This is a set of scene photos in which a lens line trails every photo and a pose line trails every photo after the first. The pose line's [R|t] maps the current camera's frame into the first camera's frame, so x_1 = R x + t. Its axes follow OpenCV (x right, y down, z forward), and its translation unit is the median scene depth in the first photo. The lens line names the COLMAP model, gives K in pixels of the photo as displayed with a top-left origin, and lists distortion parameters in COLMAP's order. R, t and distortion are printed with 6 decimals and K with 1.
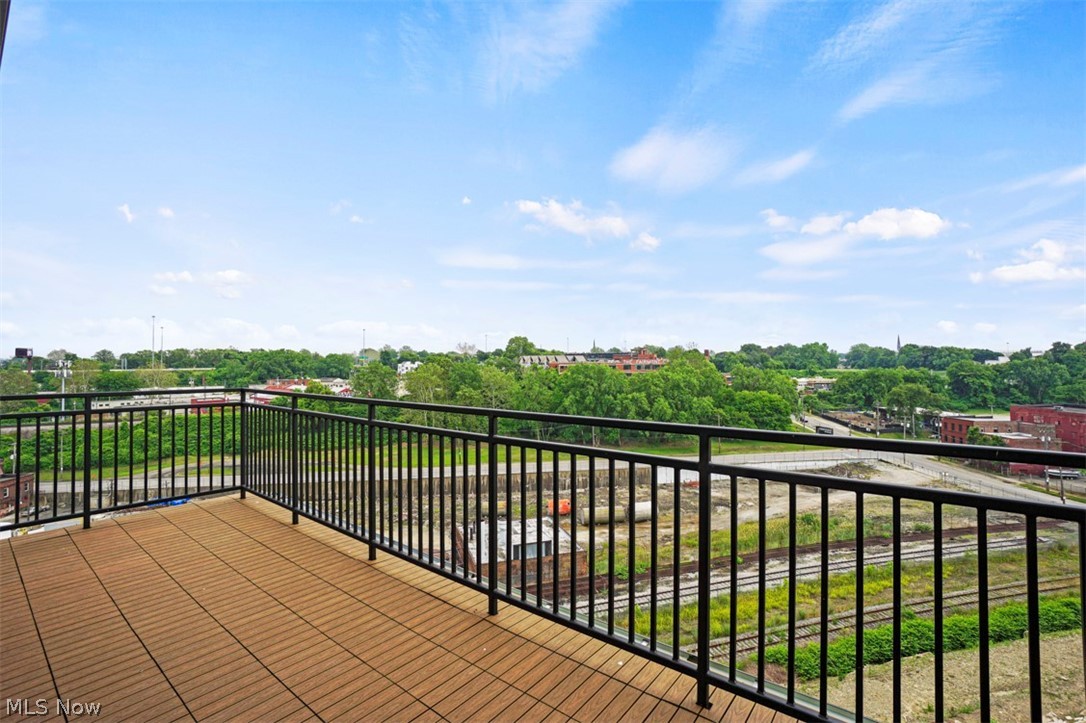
lens RADIAL K [[496.9, 0, 534.6], [0, 496.9, 376.0], [0, 0, 1]] dist [-0.059357, 0.022351]
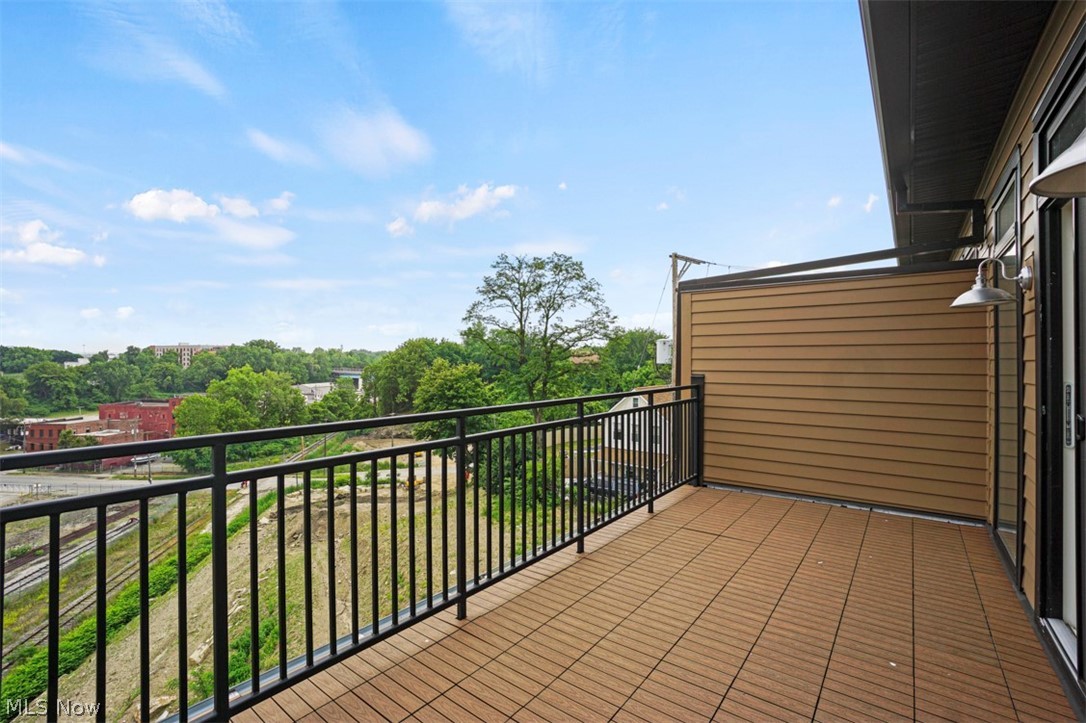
lens RADIAL K [[496.9, 0, 534.6], [0, 496.9, 376.0], [0, 0, 1]] dist [-0.059357, 0.022351]
pose [[-0.027549, -0.024374, 0.999323, -0.083835], [0.028148, 0.999287, 0.025149, -0.001717], [-0.999224, 0.028822, -0.026843, 0.068527]]
